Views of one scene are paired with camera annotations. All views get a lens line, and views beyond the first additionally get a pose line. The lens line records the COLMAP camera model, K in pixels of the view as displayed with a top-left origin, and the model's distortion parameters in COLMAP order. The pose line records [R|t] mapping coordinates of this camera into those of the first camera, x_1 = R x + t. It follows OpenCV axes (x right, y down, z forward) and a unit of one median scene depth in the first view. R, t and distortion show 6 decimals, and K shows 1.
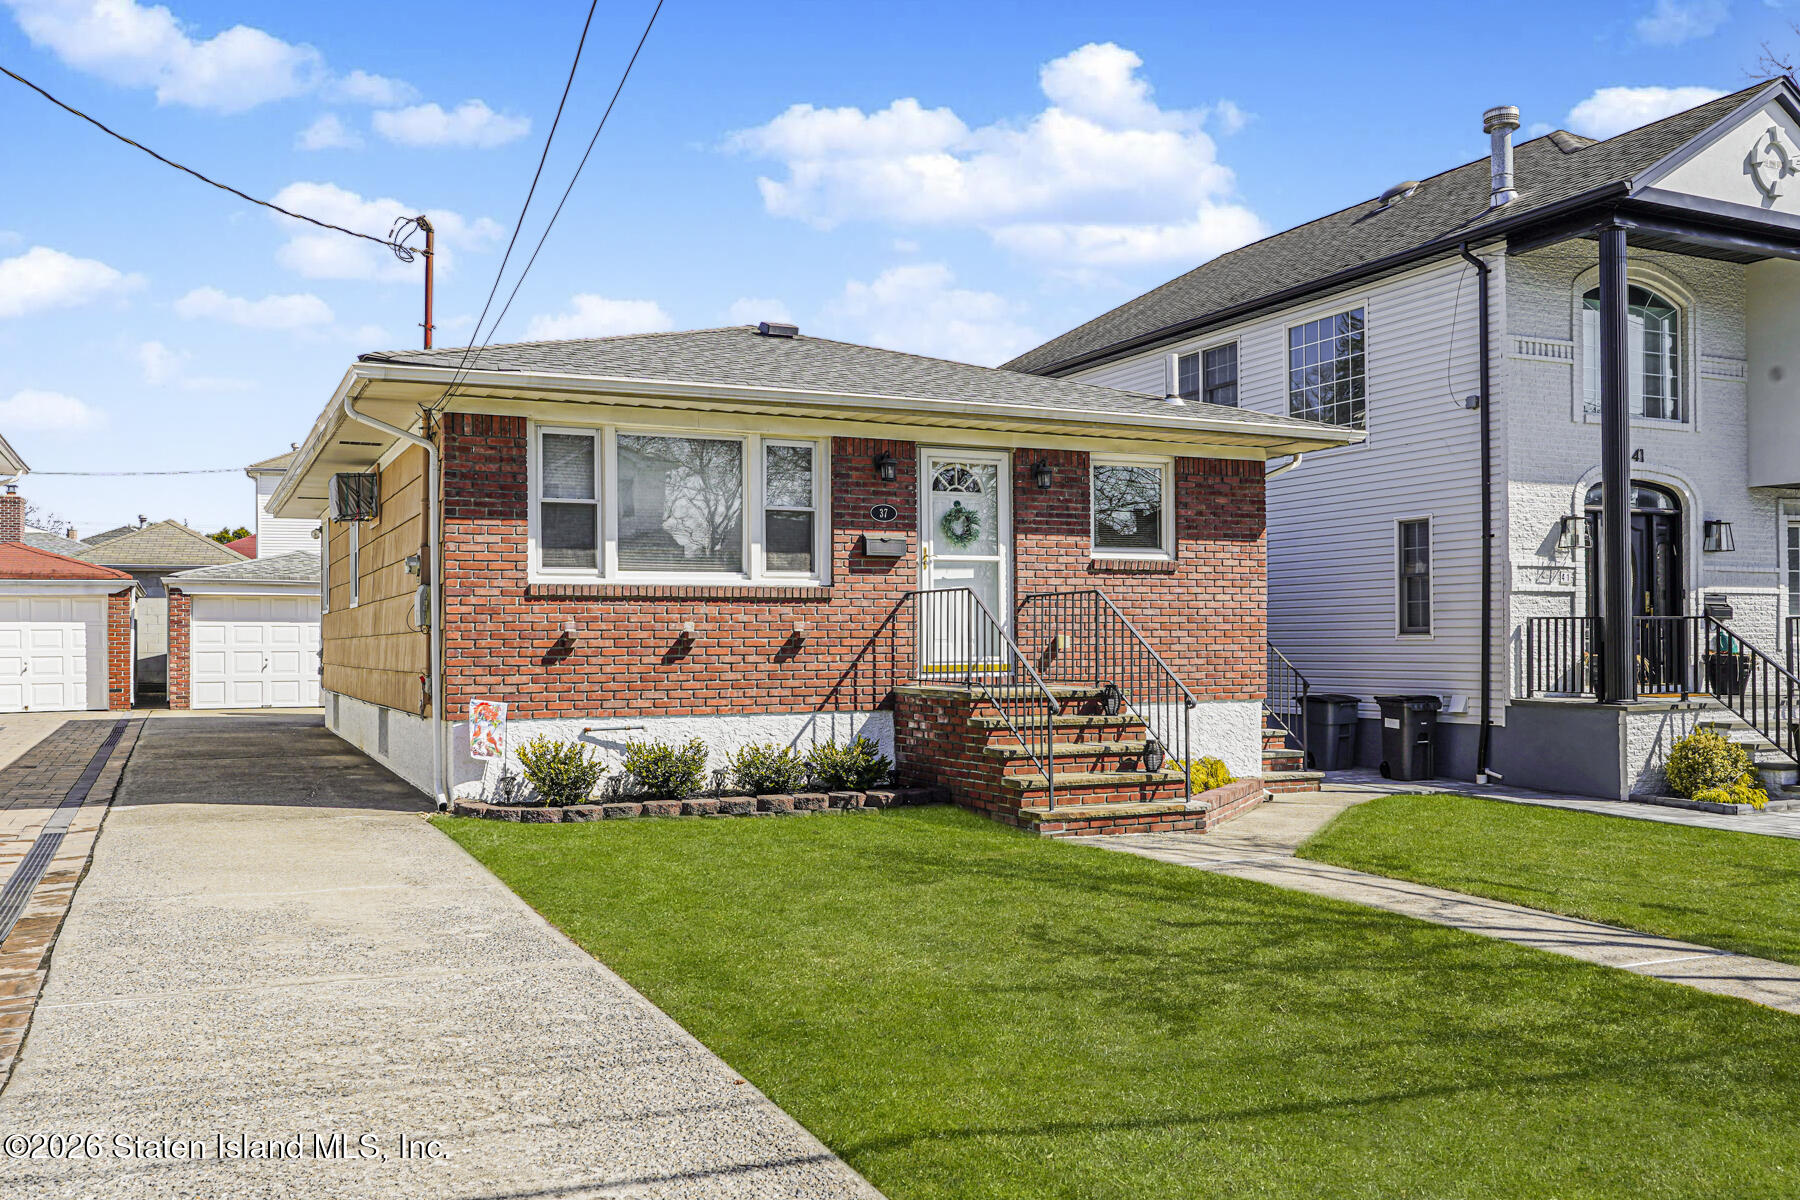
lens RADIAL K [[1541.1, 0, 900.0], [0, 1541.1, 600.0], [0, 0, 1]] dist [-0.015952, -0.006692]
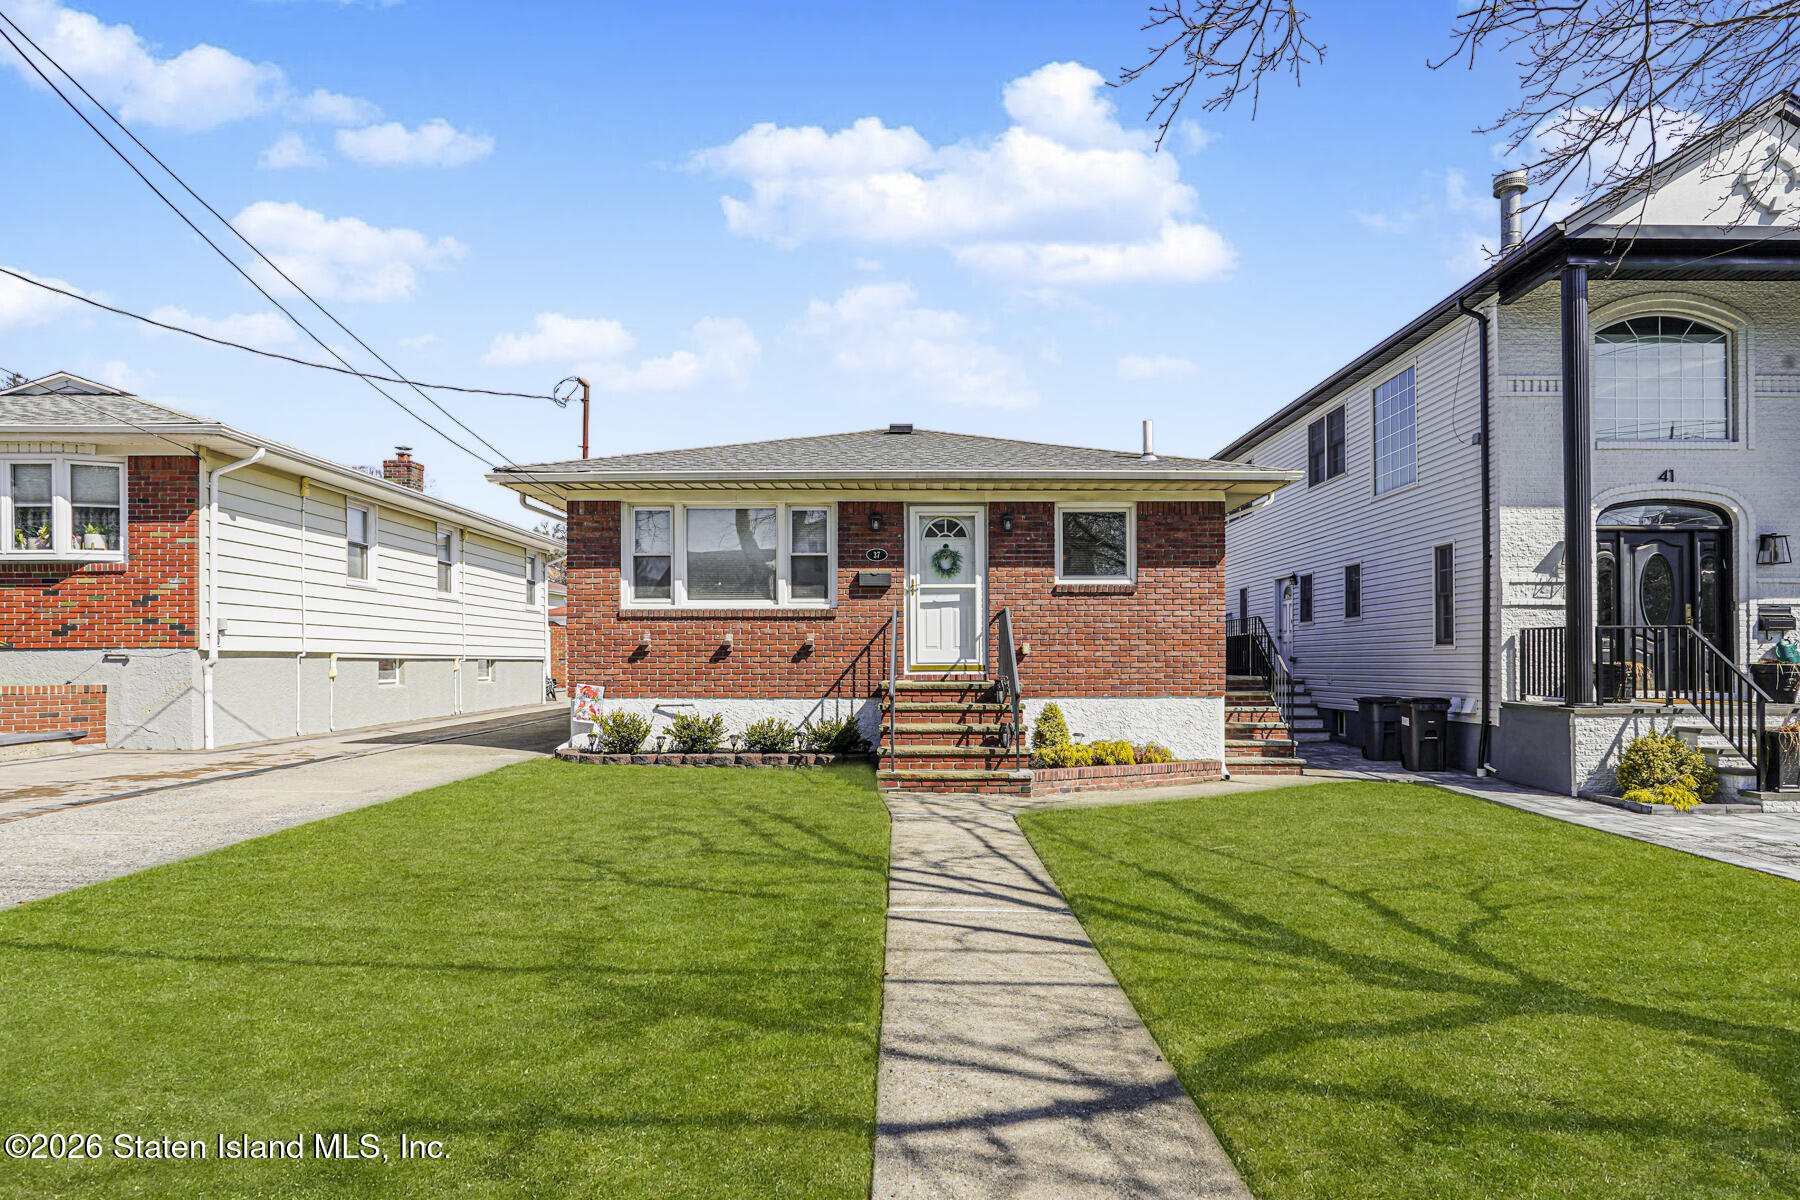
lens RADIAL K [[1092.7, 0, 900.4], [0, 1092.7, 631.9], [0, 0, 1]] dist [-0.018473, -0.000048]
pose [[0.901931, -0.007290, -0.431818, 0.405217], [0.008026, 0.999968, -0.000119, 0.012101], [0.431805, -0.003359, 0.901961, 0.117015]]
